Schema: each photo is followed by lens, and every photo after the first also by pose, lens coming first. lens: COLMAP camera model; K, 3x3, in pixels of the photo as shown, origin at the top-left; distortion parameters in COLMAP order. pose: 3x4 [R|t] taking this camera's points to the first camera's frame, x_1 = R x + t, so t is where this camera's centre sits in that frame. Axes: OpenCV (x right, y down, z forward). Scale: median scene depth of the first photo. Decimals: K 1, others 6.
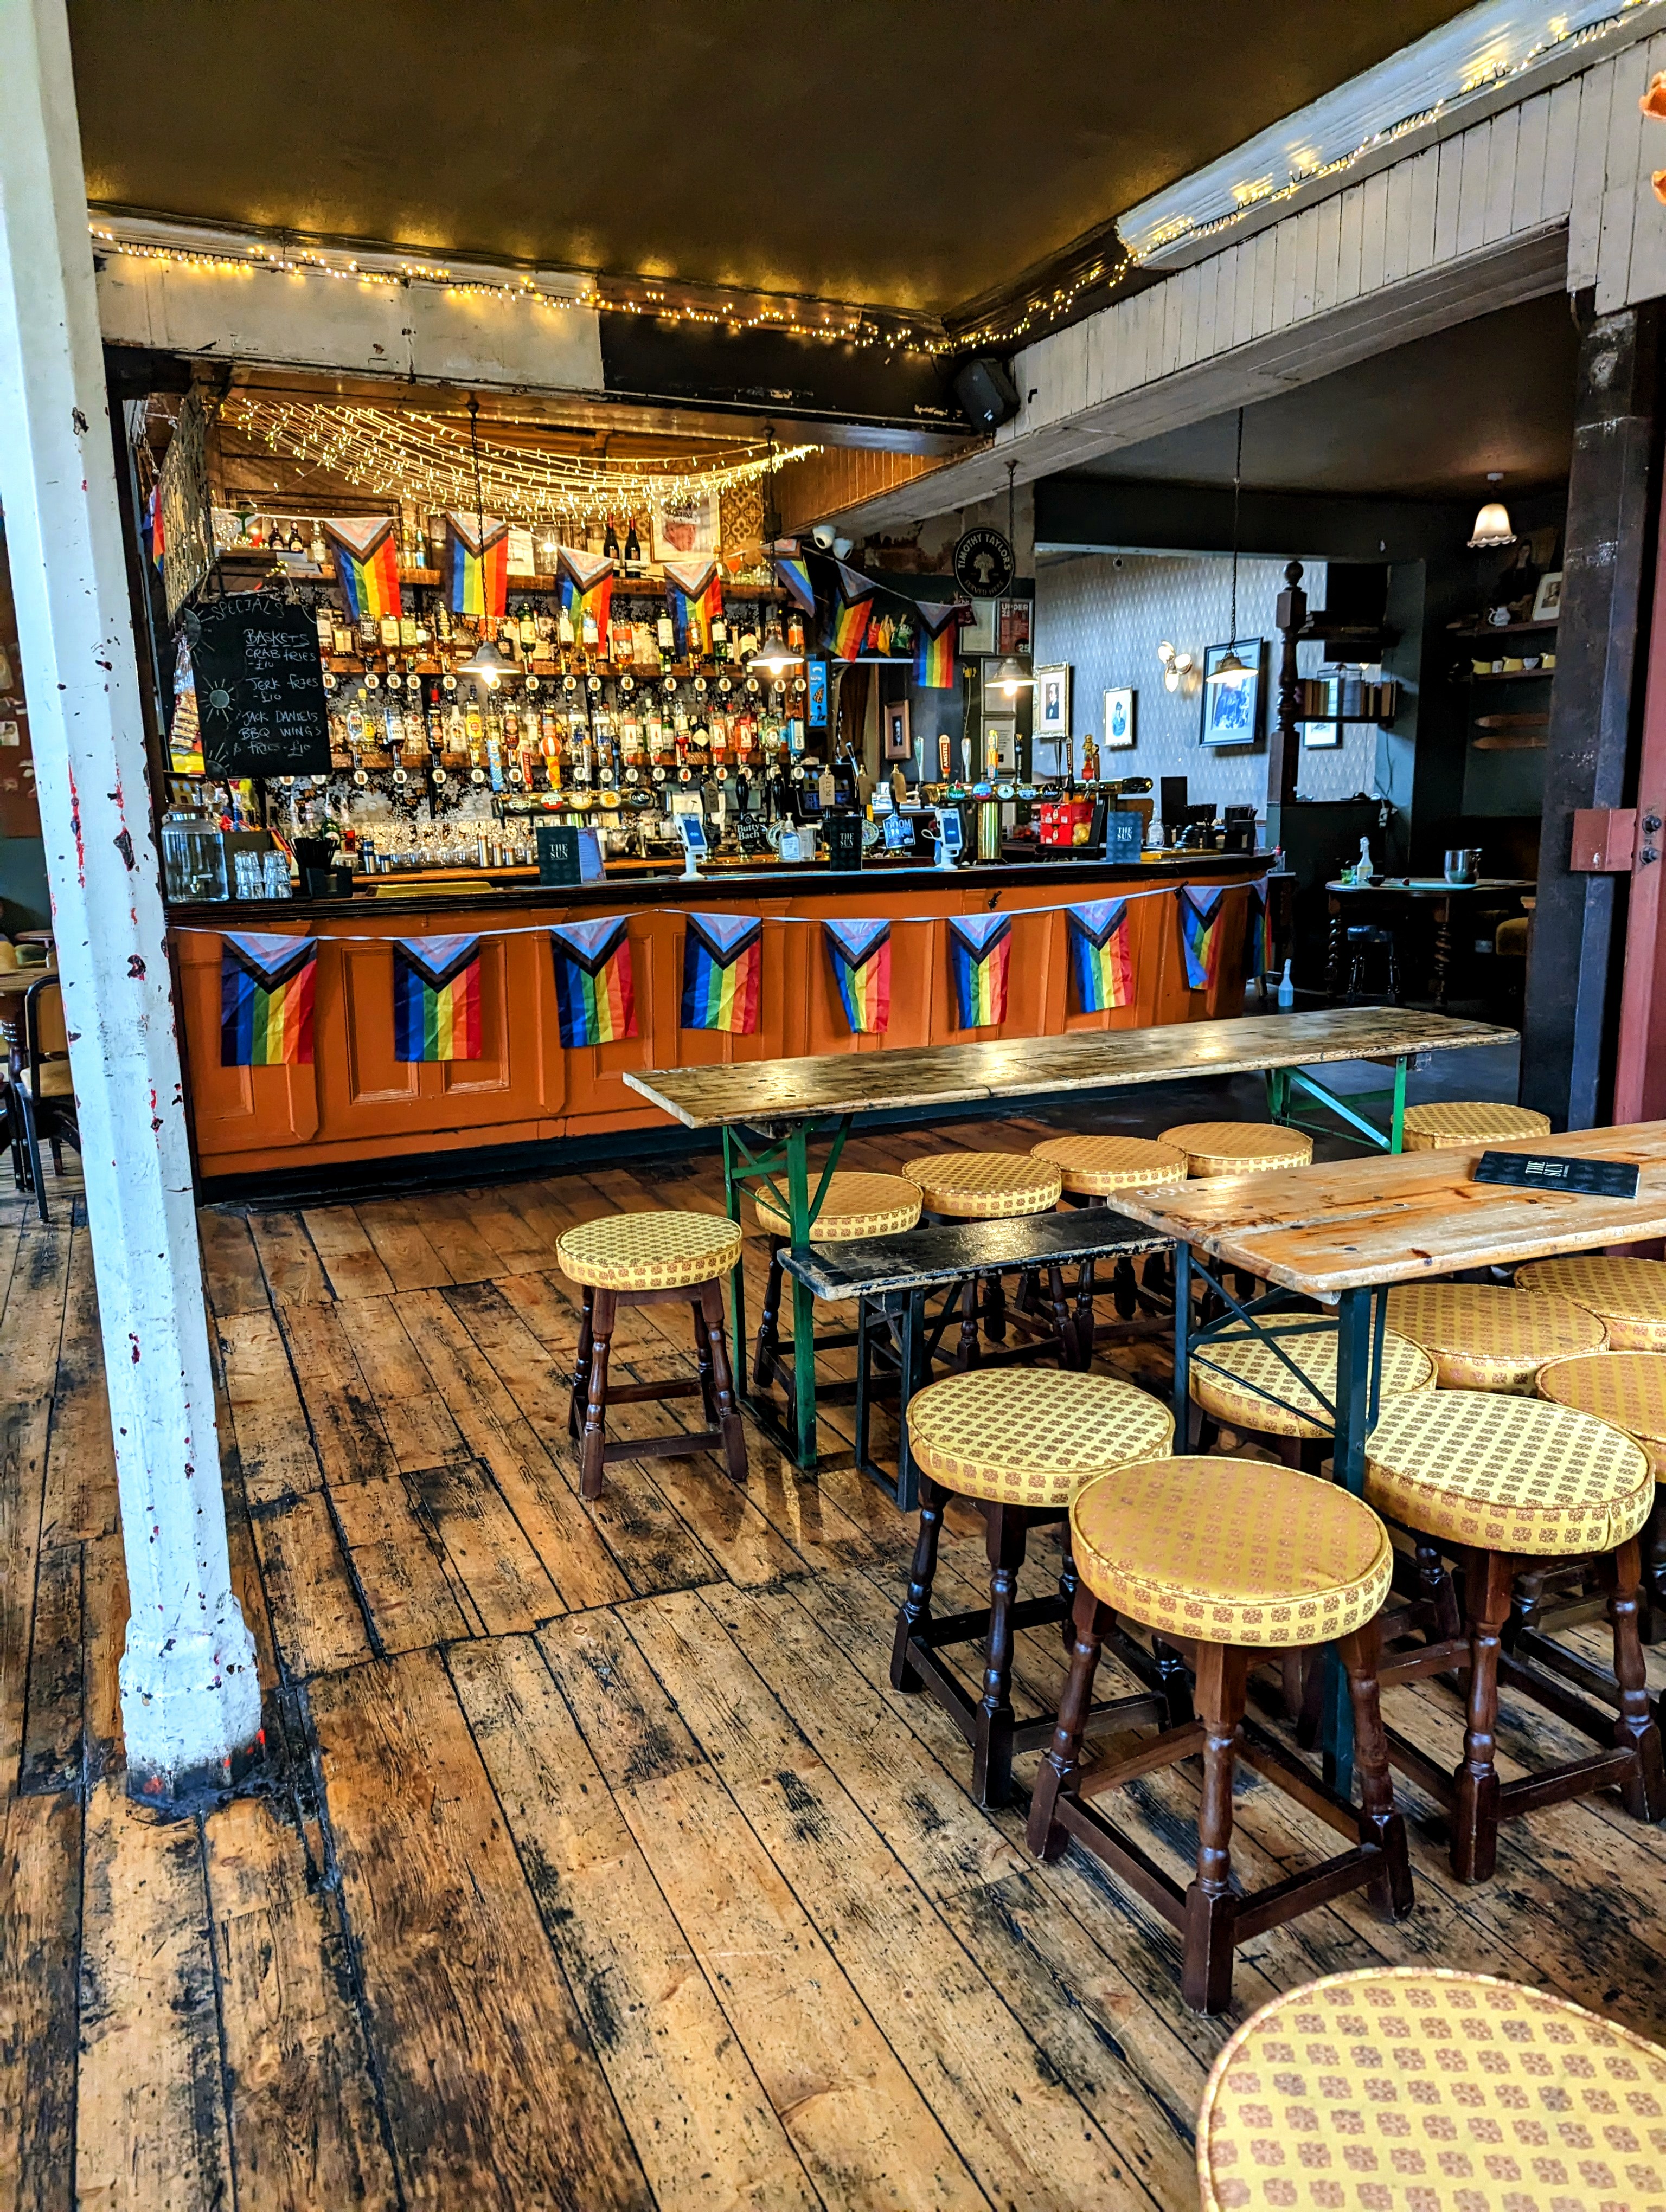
lens RADIAL K [[1570.1, 0, 840.4], [0, 1570.1, 1102.8], [0, 0, 1]] dist [0.007669, -0.000610]
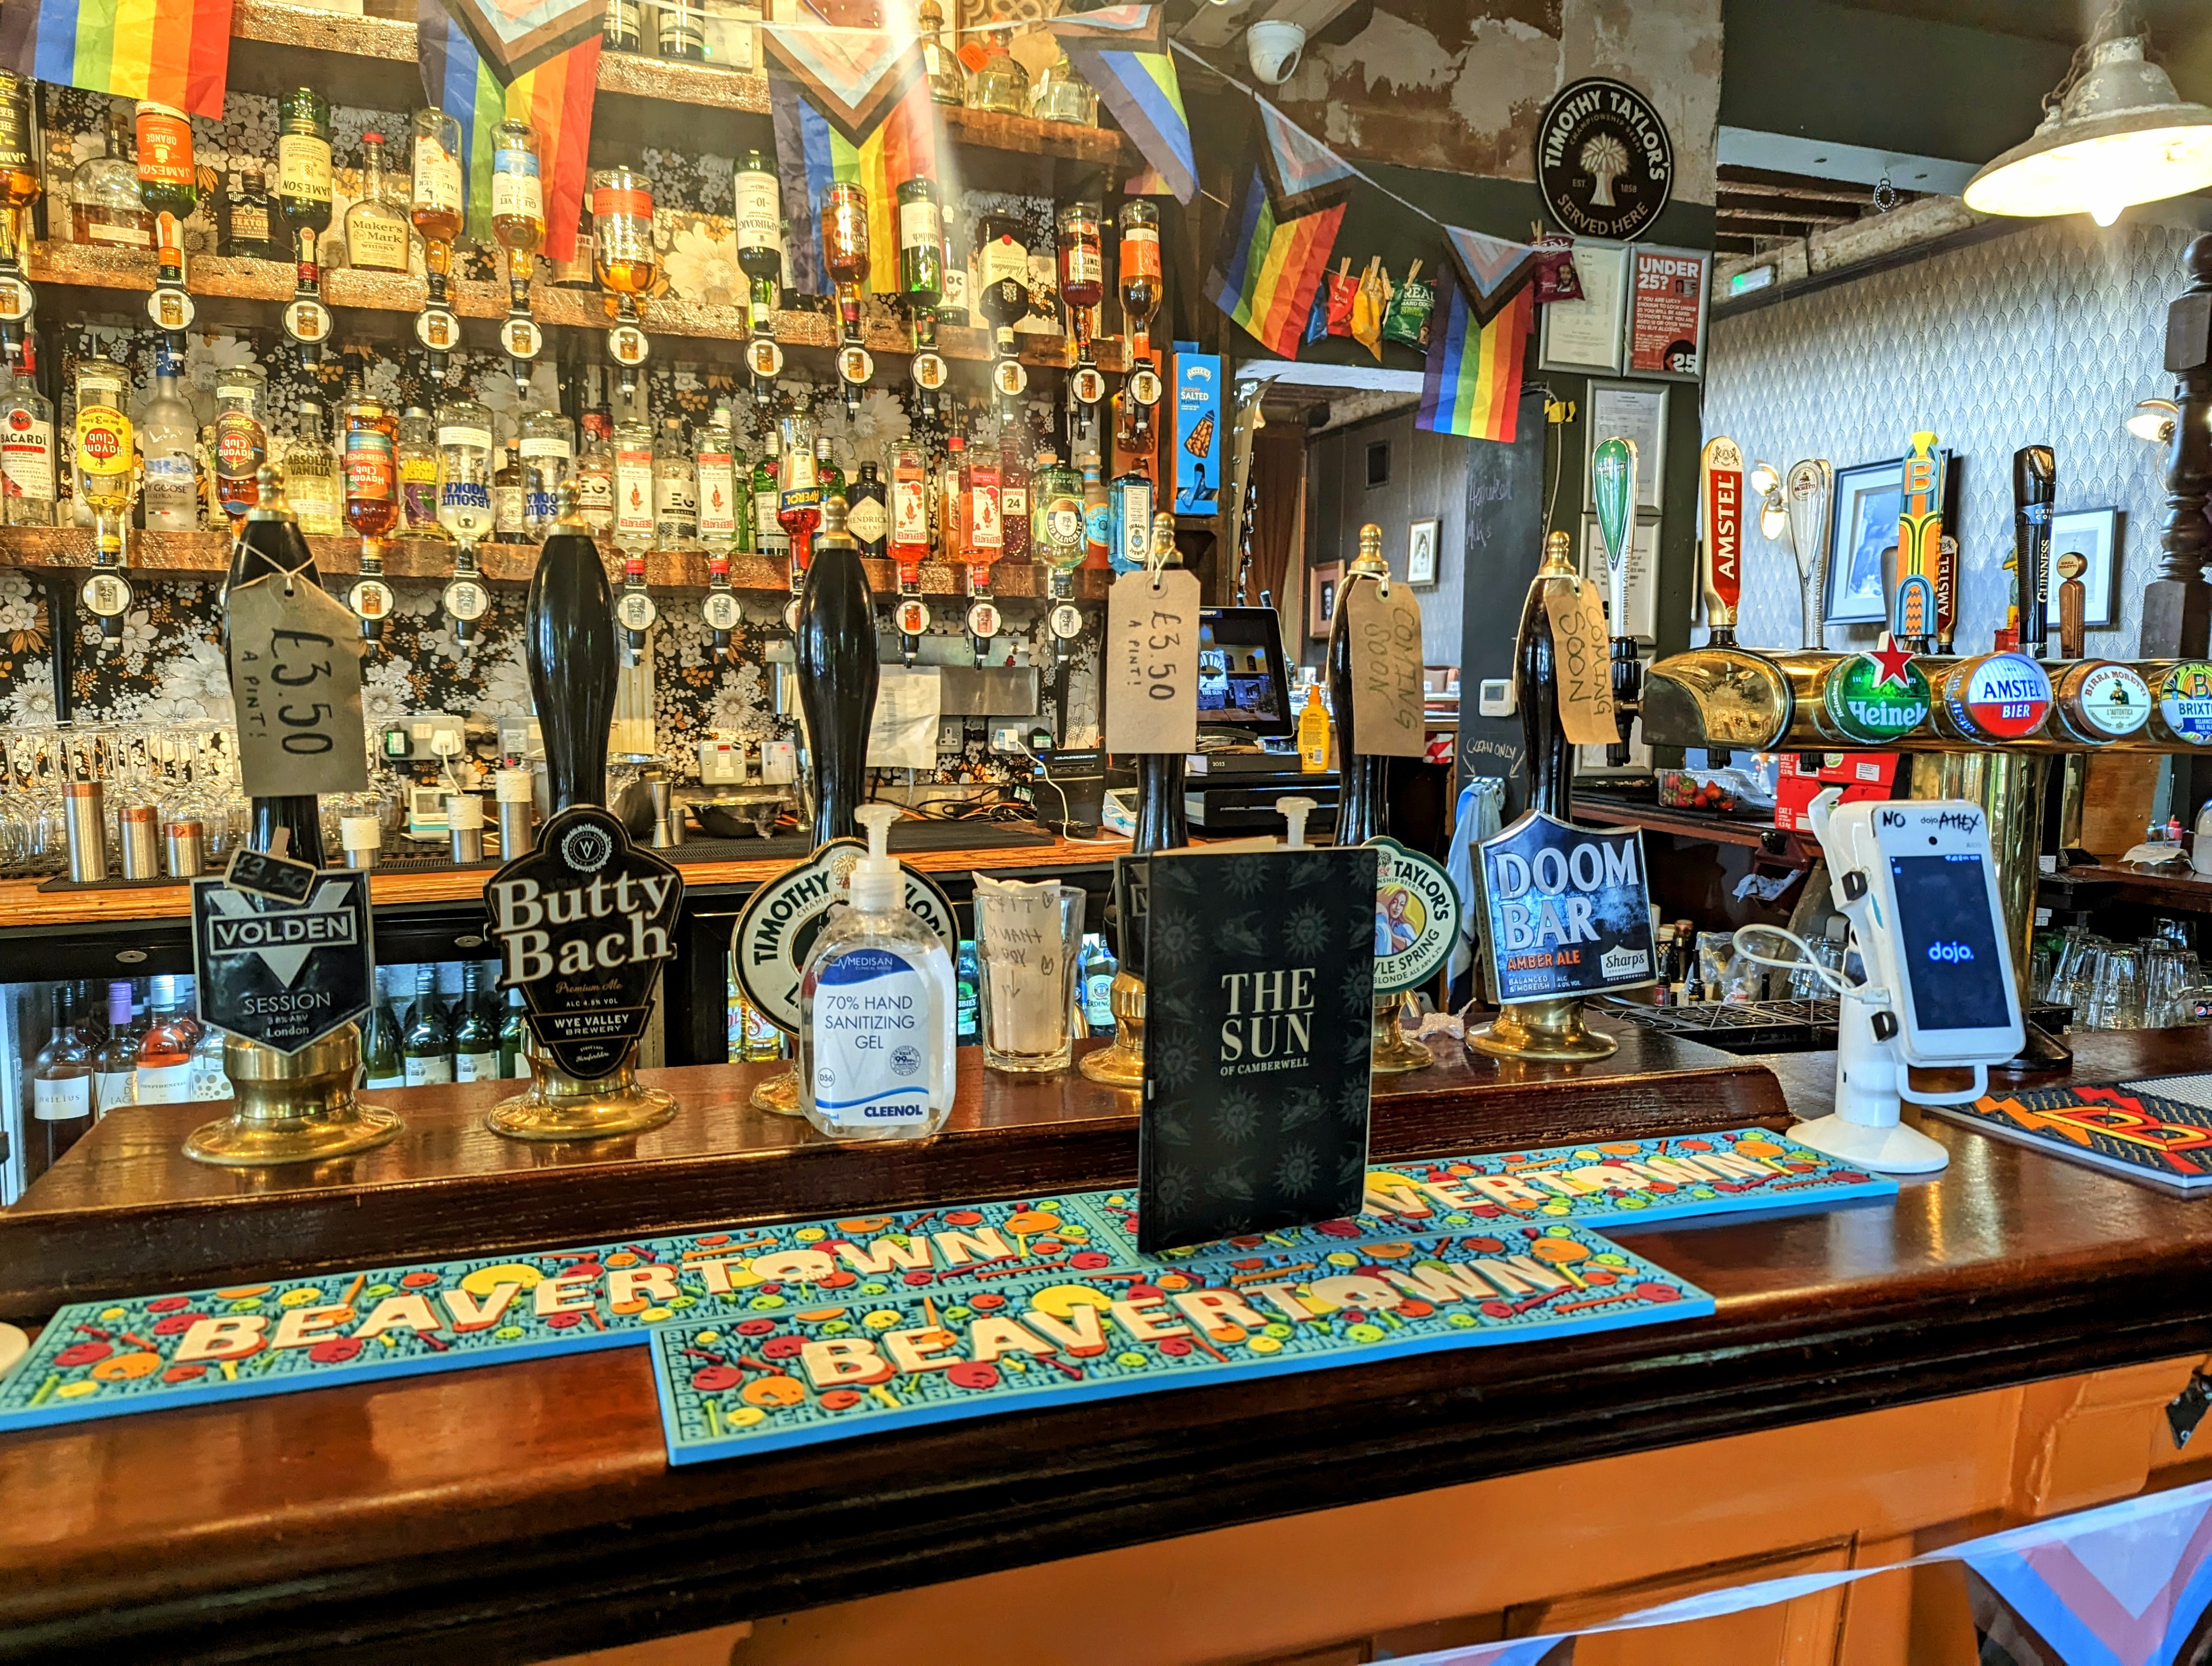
lens RADIAL K [[1570.1, 0, 1099.0], [0, 1570.1, 843.7], [0, 0, 1]] dist [0.007669, -0.000610]
pose [[0.995149, 0.038592, -0.090498, 0.000941], [-0.046575, 0.995046, -0.087830, -0.126304], [0.086660, 0.091619, 0.992016, 0.639619]]
